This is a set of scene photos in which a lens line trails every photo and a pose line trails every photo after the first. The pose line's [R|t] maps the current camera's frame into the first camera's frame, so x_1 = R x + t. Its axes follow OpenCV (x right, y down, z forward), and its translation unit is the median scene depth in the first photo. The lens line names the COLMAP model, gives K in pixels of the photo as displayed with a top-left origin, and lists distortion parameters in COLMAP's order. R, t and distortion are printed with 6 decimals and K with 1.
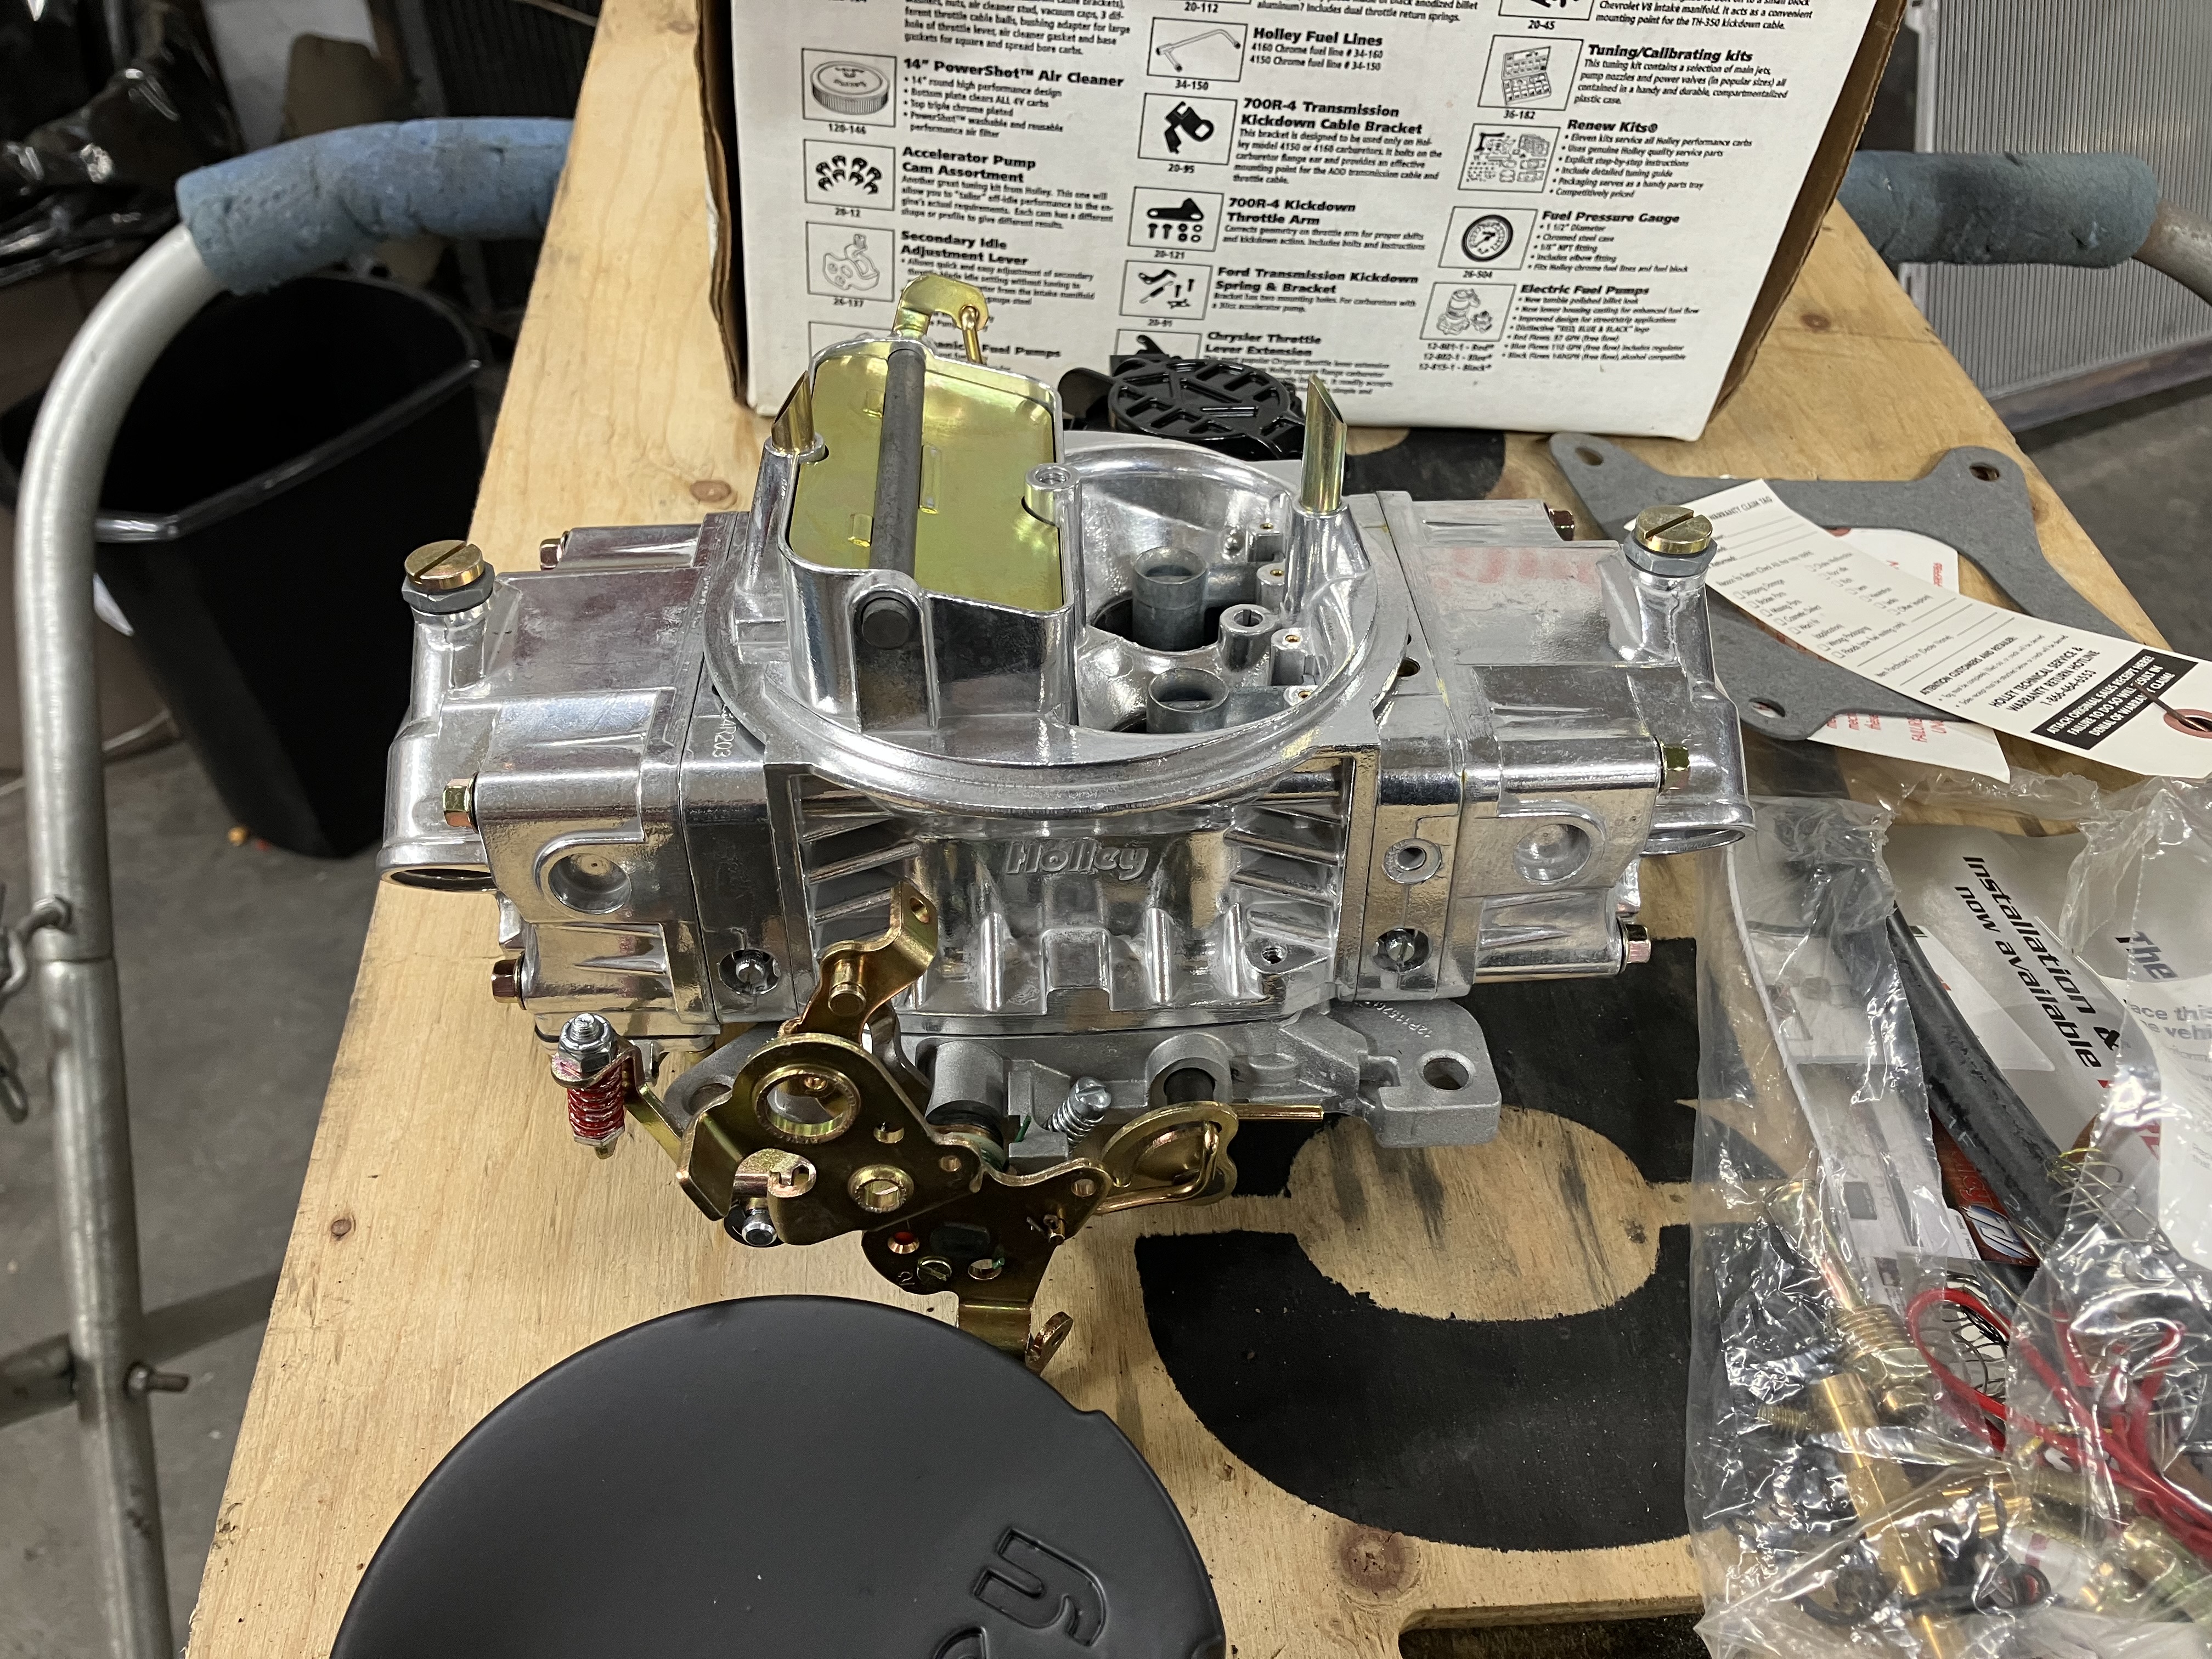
lens RADIAL K [[1883.4, 0, 1086.6], [0, 1883.4, 786.3], [0, 0, 1]] dist [0.002485, -0.002807]
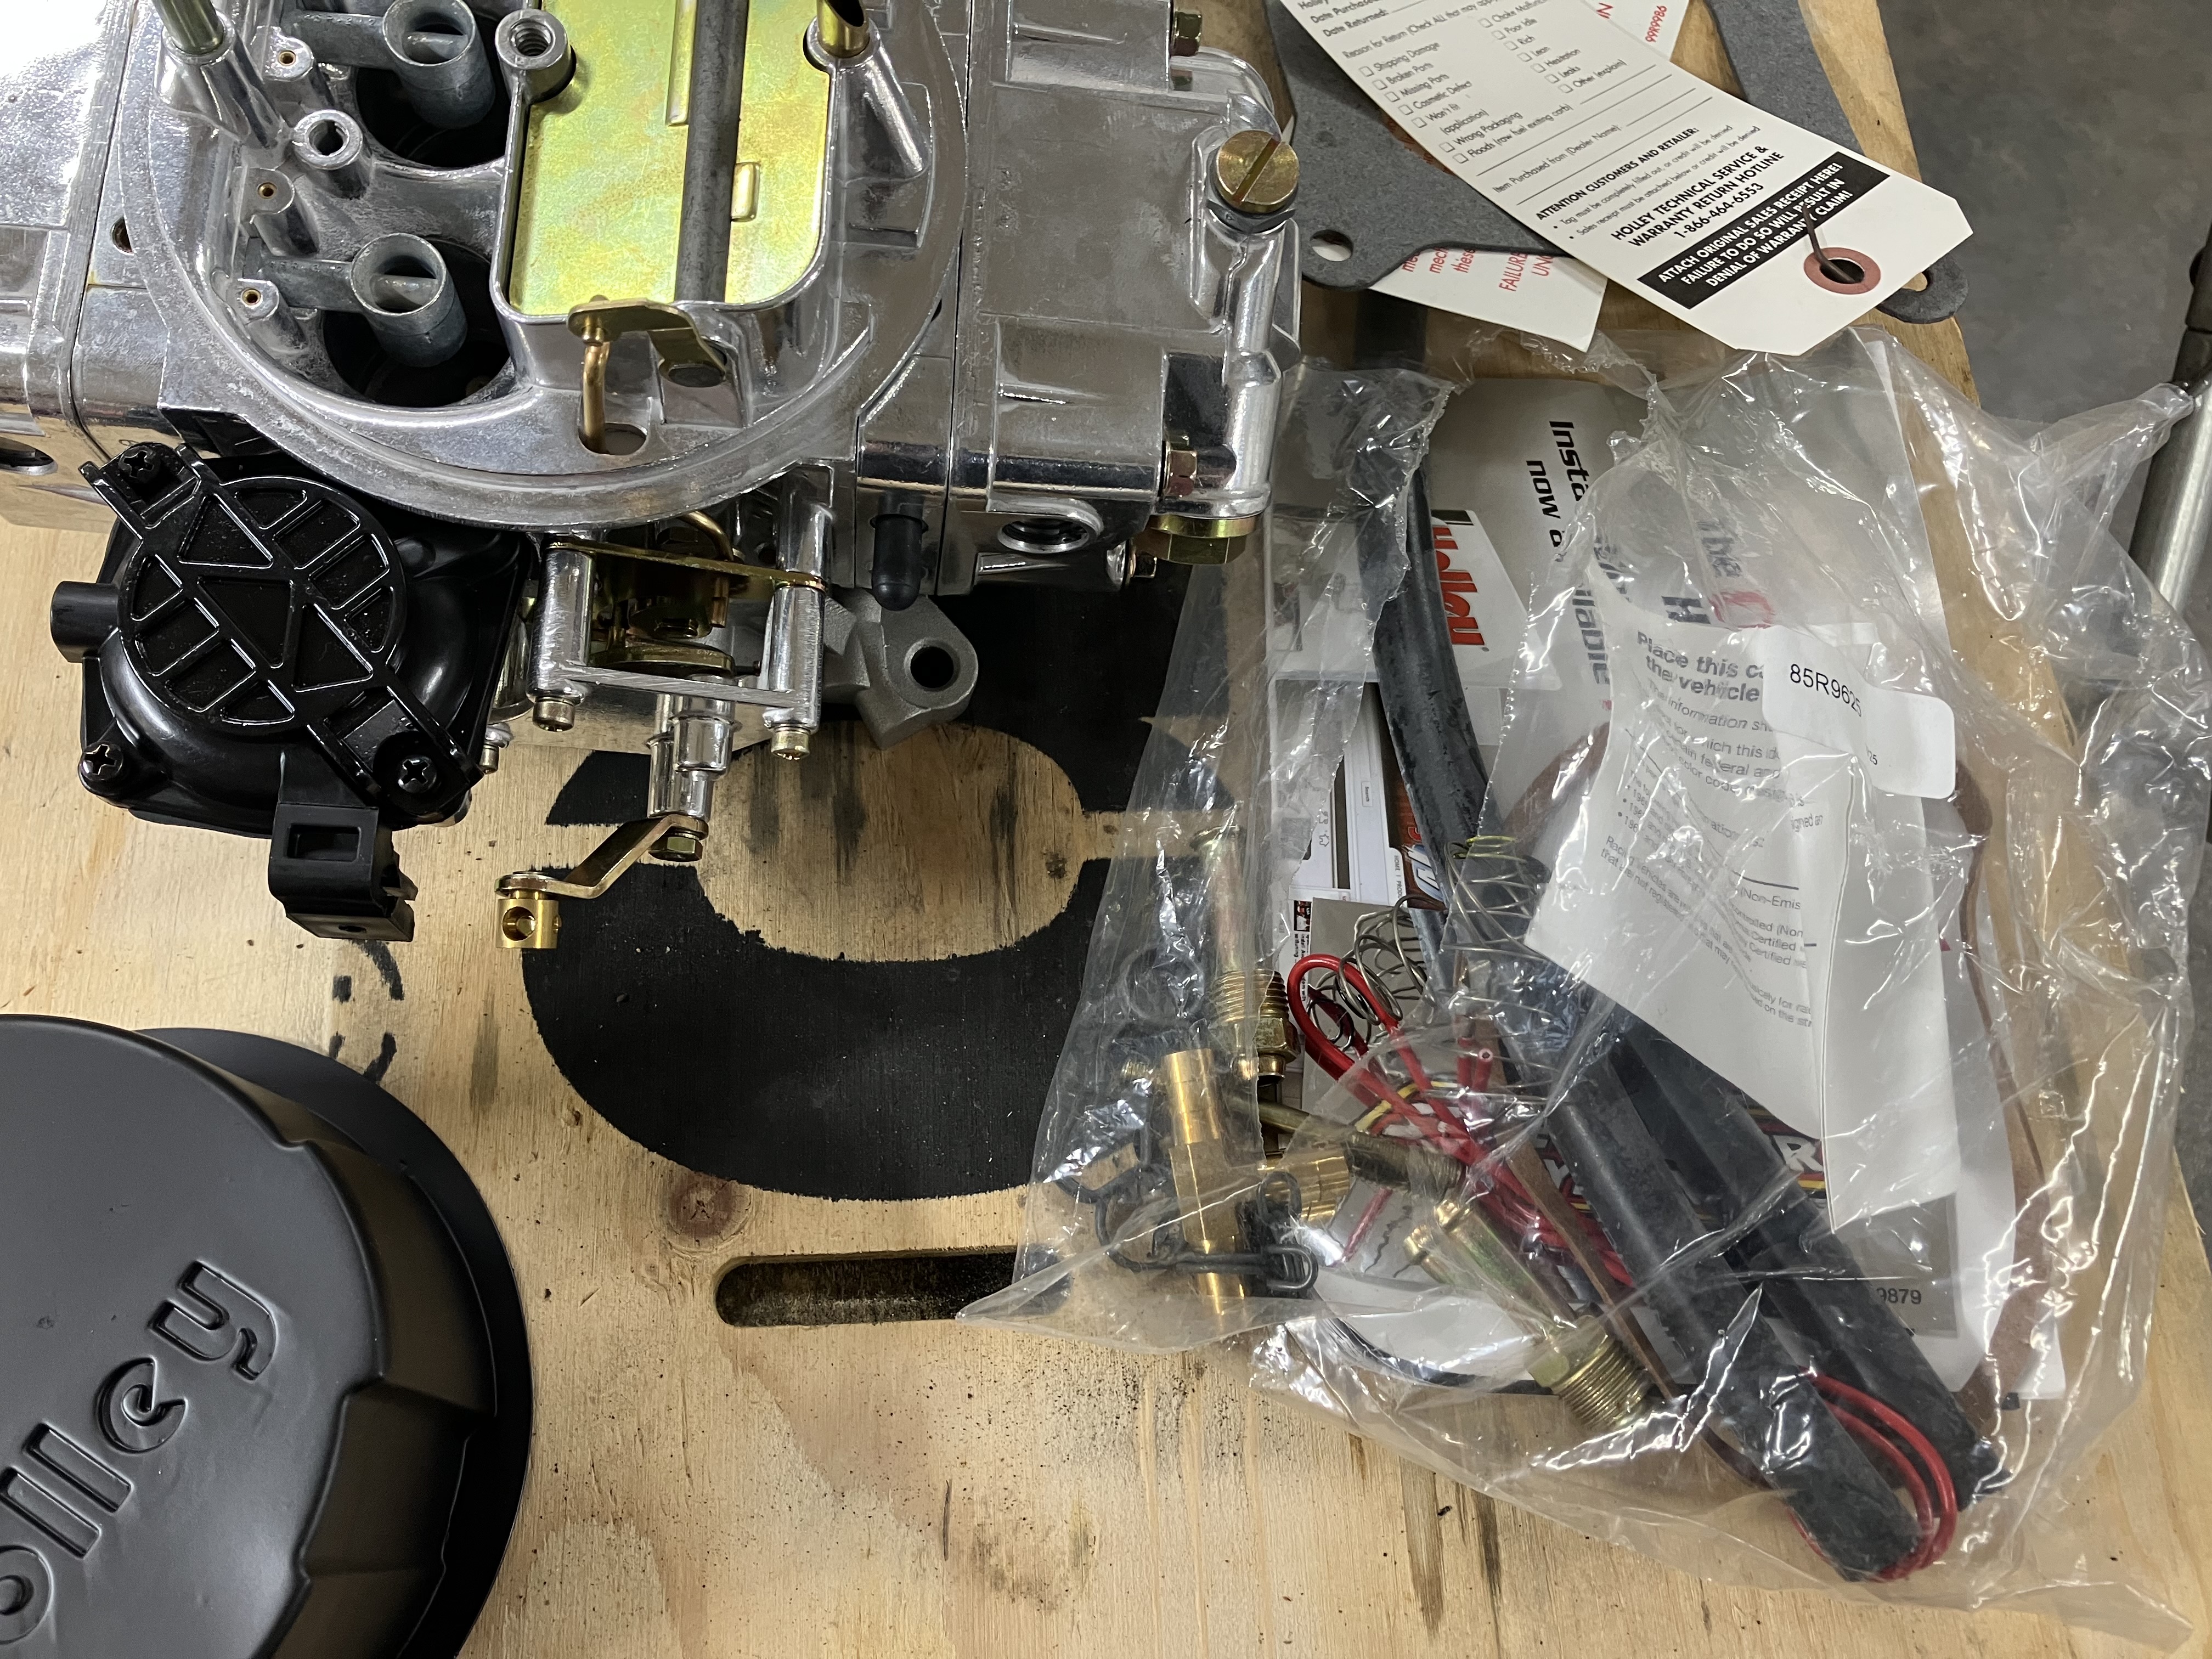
lens RADIAL K [[1883.4, 0, 1104.1], [0, 1883.4, 811.3], [0, 0, 1]] dist [0.002485, -0.002807]
pose [[0.999469, 0.023456, -0.022600, 0.258496], [-0.012543, 0.917496, 0.397546, -0.133174], [0.030060, -0.397052, 0.917304, 0.097290]]
